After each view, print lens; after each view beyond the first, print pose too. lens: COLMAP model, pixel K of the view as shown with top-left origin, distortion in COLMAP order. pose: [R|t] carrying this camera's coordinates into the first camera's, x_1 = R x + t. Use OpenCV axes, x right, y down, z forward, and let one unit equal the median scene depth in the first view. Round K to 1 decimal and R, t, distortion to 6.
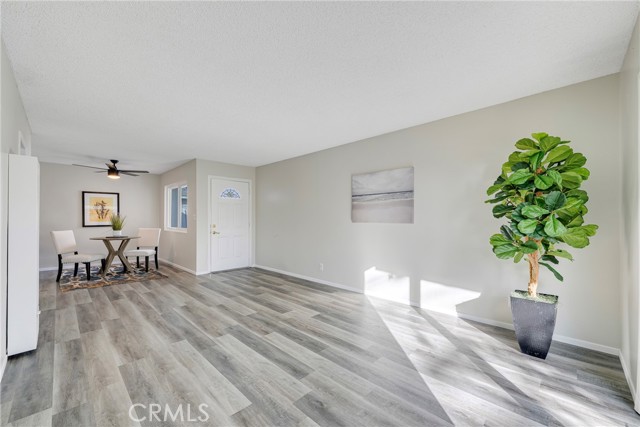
lens RADIAL K [[256.4, 0, 323.6], [0, 256.4, 218.6], [0, 0, 1]] dist [-0.003966, -0.001047]
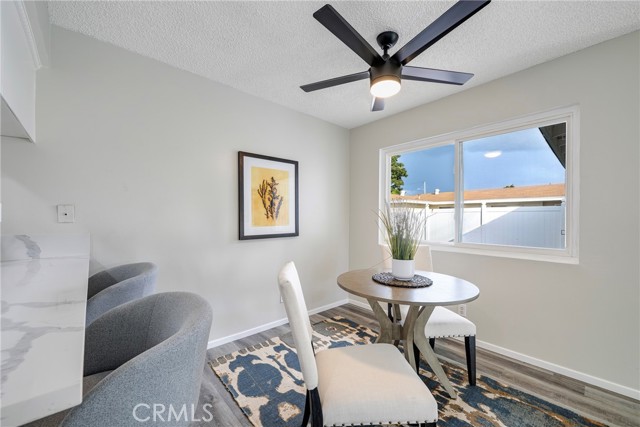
lens RADIAL K [[256.4, 0, 319.9], [0, 256.4, 215.6], [0, 0, 1]] dist [-0.003966, -0.001047]
pose [[0.998473, 0.004973, -0.055012, -1.283906], [-0.005580, 0.999925, -0.010888, -0.003695], [0.054954, 0.011178, 0.998426, 0.978708]]
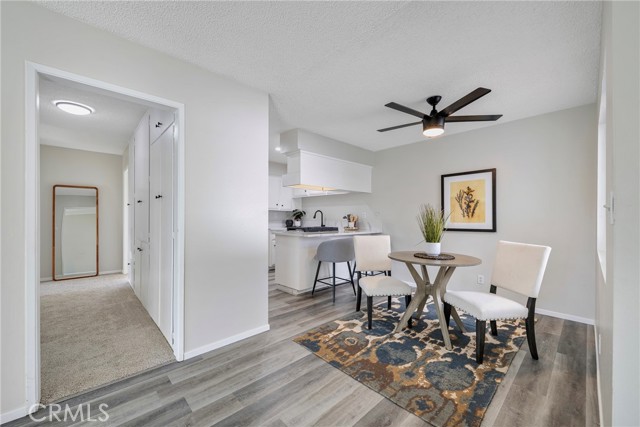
lens RADIAL K [[256.4, 0, 315.8], [0, 256.4, 216.5], [0, 0, 1]] dist [-0.003966, -0.001047]
pose [[-0.054196, -0.005276, -0.998516, -0.463021], [-0.003632, 0.999980, -0.005086, 0.001908], [0.998524, 0.003351, -0.054214, 1.160707]]
